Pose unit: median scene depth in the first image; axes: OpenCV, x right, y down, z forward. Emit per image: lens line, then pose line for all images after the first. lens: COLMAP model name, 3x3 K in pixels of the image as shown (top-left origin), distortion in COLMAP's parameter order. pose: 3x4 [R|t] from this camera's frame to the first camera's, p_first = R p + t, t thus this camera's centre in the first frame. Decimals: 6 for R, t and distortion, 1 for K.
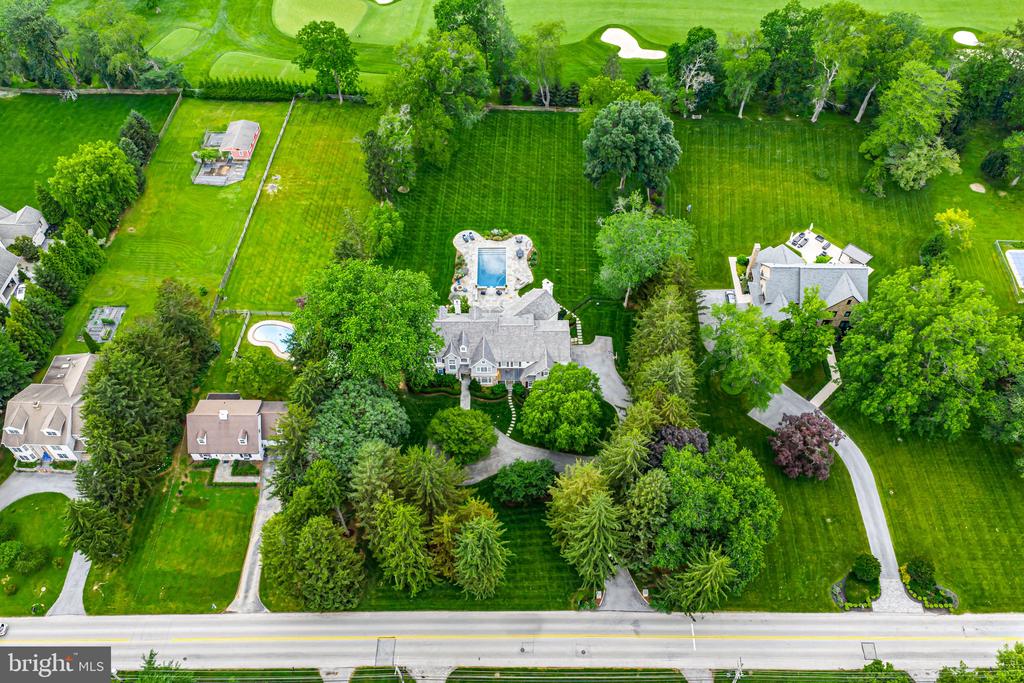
lens RADIAL K [[846.2, 0, 514.3], [0, 846.2, 339.6], [0, 0, 1]] dist [0.017240, -0.028138]
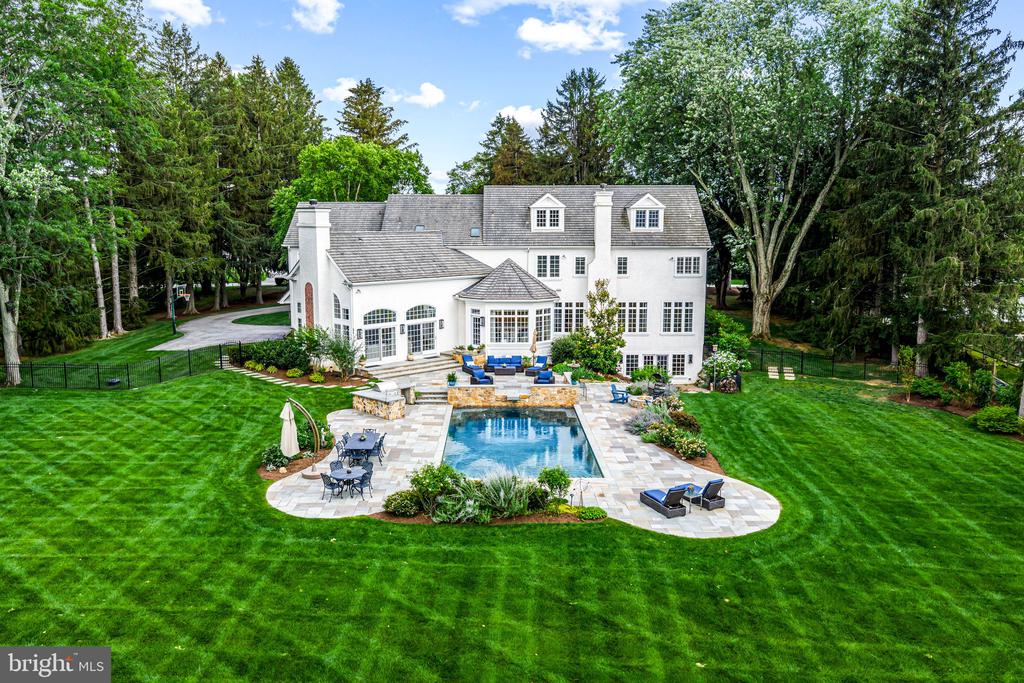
lens RADIAL K [[846.2, 0, 510.2], [0, 846.2, 333.5], [0, 0, 1]] dist [0.017240, -0.028138]
pose [[-0.999898, 0.005259, -0.013298, -0.023444], [-0.008662, 0.517173, 0.855837, -0.281347], [0.011378, 0.855865, -0.517075, 1.125510]]
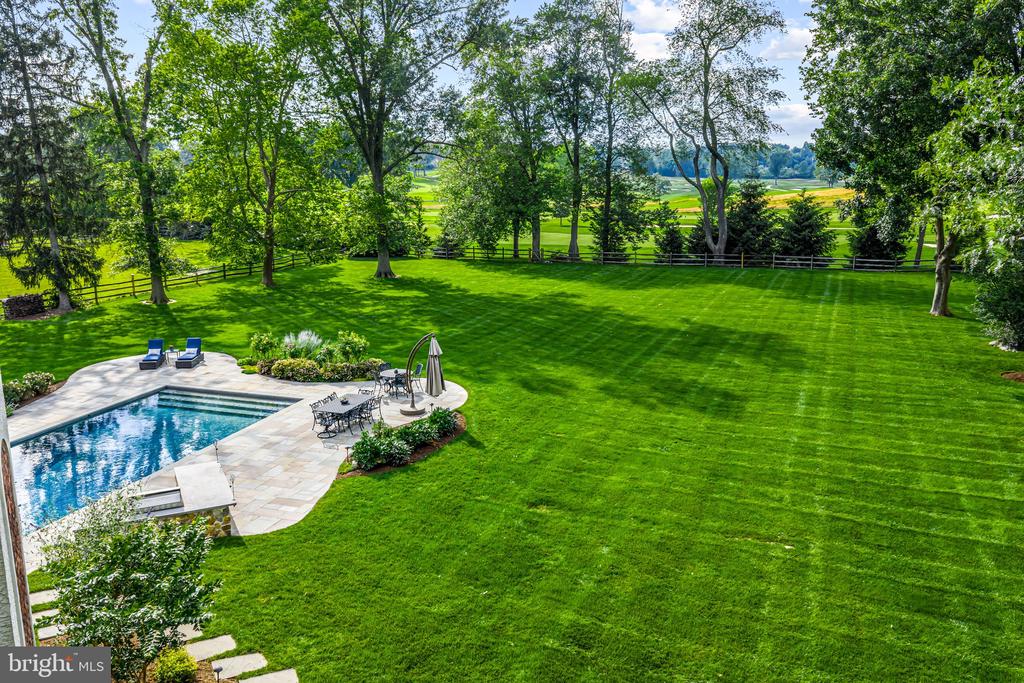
lens RADIAL K [[846.2, 0, 511.8], [0, 846.2, 344.5], [0, 0, 1]] dist [0.017240, -0.028138]
pose [[0.948643, 0.076100, -0.307058, 0.084415], [-0.250025, 0.775027, -0.580363, -0.032127], [0.193813, 0.627329, 0.754251, 0.928320]]
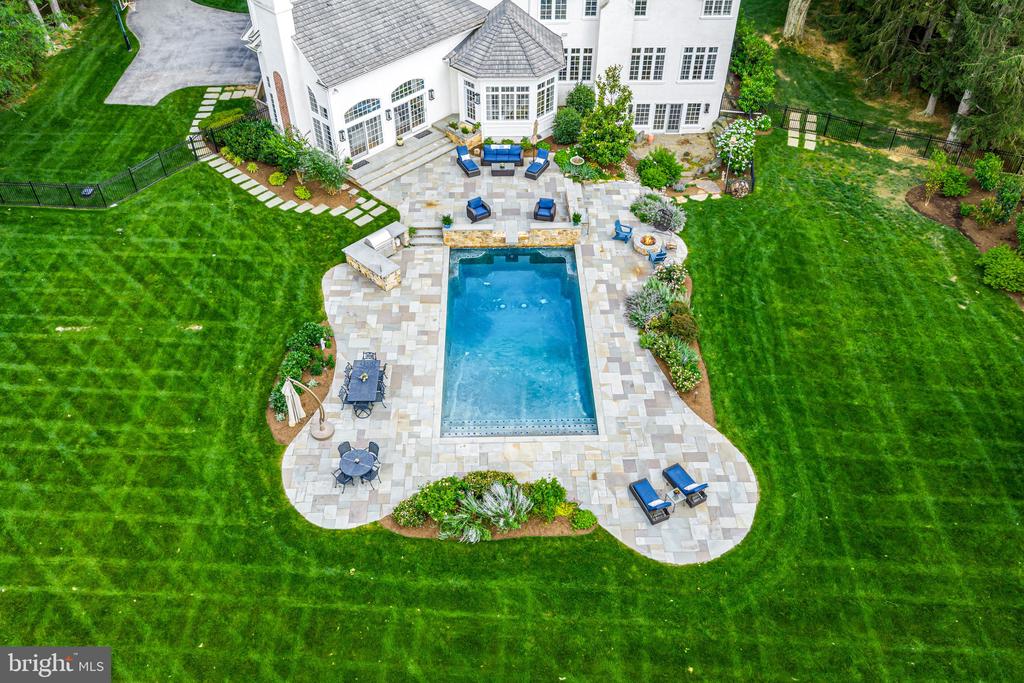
lens RADIAL K [[846.2, 0, 510.2], [0, 846.2, 340.3], [0, 0, 1]] dist [0.017240, -0.028138]
pose [[-0.999861, 0.014241, -0.008652, -0.024540], [-0.009643, -0.071054, 0.997426, -0.298850], [0.013590, 0.997371, 0.071181, 1.025907]]
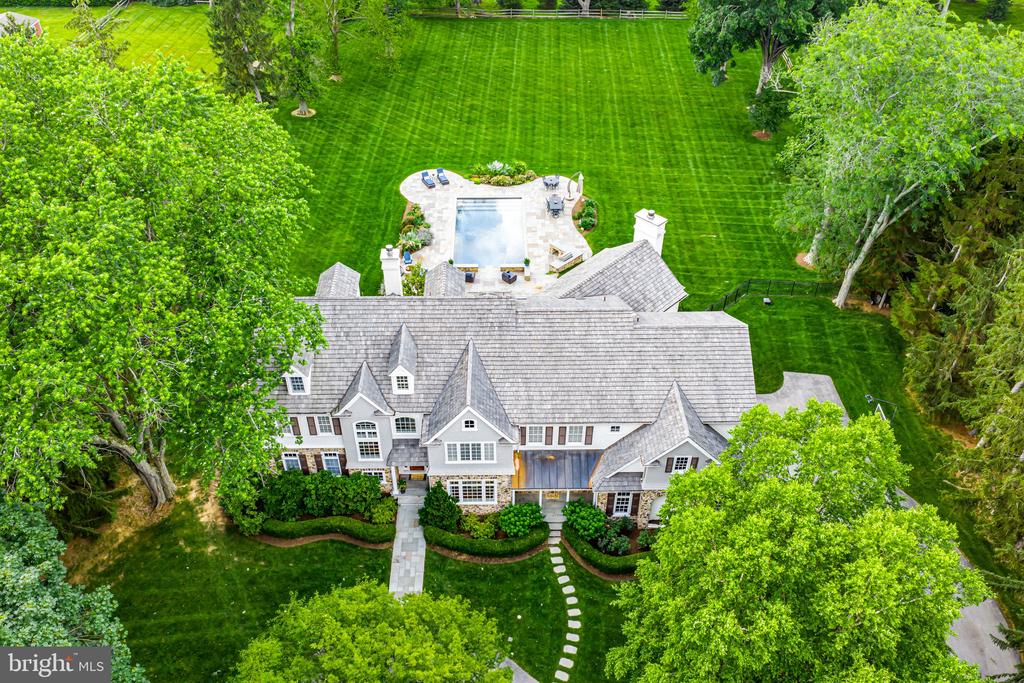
lens RADIAL K [[846.2, 0, 513.8], [0, 846.2, 339.3], [0, 0, 1]] dist [0.017240, -0.028138]
pose [[0.999822, -0.002514, 0.018716, -0.023394], [0.006052, 0.981480, -0.191469, 0.047945], [-0.017888, 0.191548, 0.981320, 0.625851]]
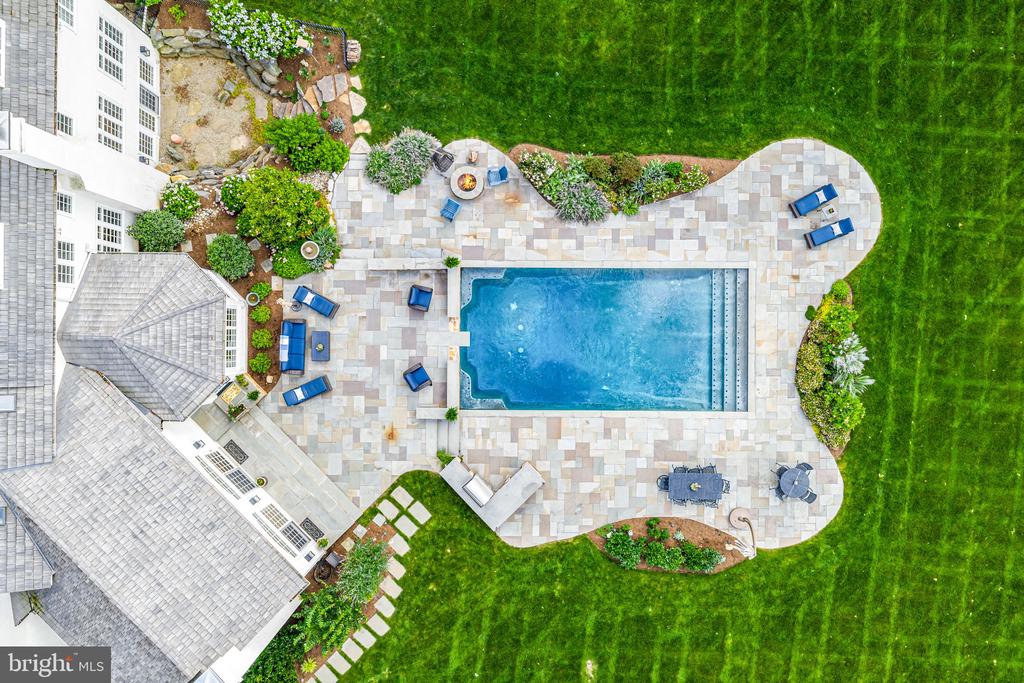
lens RADIAL K [[846.2, 0, 511.1], [0, 846.2, 342.7], [0, 0, 1]] dist [0.017240, -0.028138]
pose [[-0.011007, 0.999915, 0.006949, -0.028057], [-0.776134, -0.012925, 0.630435, -0.200344], [0.630472, 0.001546, 0.776211, 0.863529]]
